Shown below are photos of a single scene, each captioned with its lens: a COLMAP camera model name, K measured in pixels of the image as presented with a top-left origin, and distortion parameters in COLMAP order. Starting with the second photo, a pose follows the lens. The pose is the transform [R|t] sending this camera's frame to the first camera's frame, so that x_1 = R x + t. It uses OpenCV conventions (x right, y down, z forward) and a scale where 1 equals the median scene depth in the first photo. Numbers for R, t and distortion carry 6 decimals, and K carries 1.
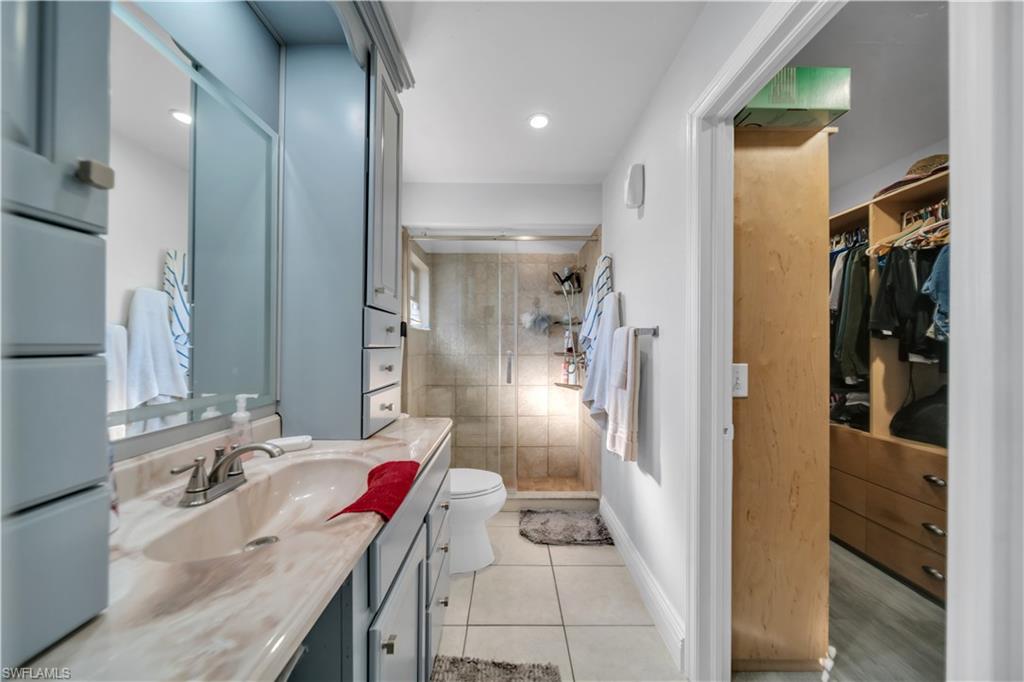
lens RADIAL K [[353.4, 0, 511.1], [0, 353.4, 344.0], [0, 0, 1]] dist [0.001107, -0.001627]
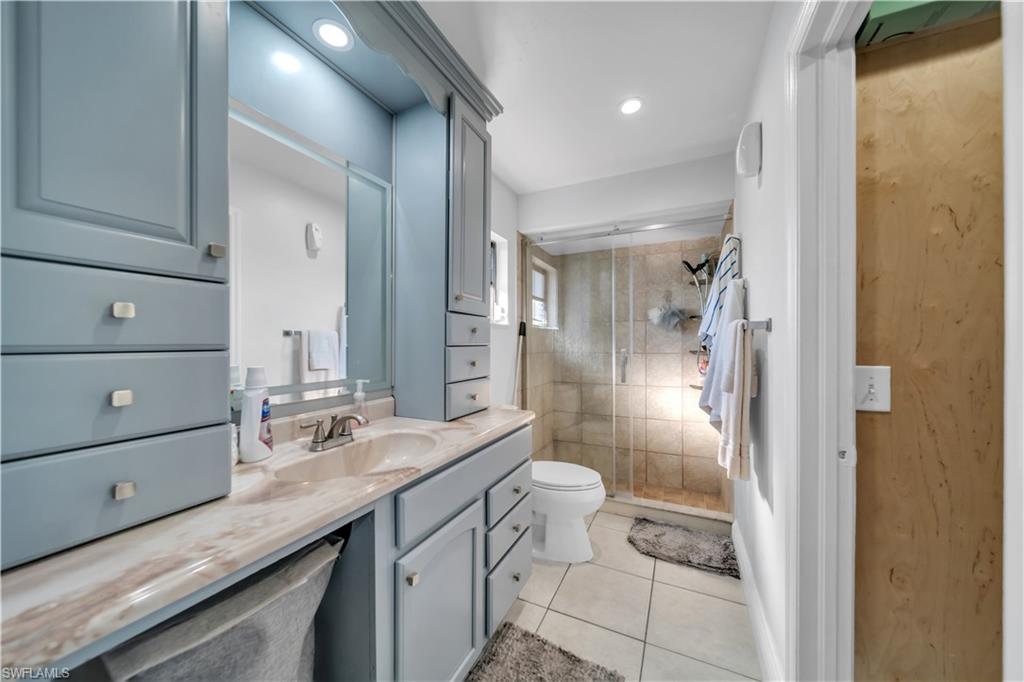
lens RADIAL K [[353.4, 0, 512.1], [0, 353.4, 342.8], [0, 0, 1]] dist [0.001107, -0.001627]
pose [[0.898804, -0.006821, -0.438298, 0.288491], [0.007791, 0.999970, 0.000414, 0.001371], [0.438282, -0.003787, 0.898830, 0.008424]]
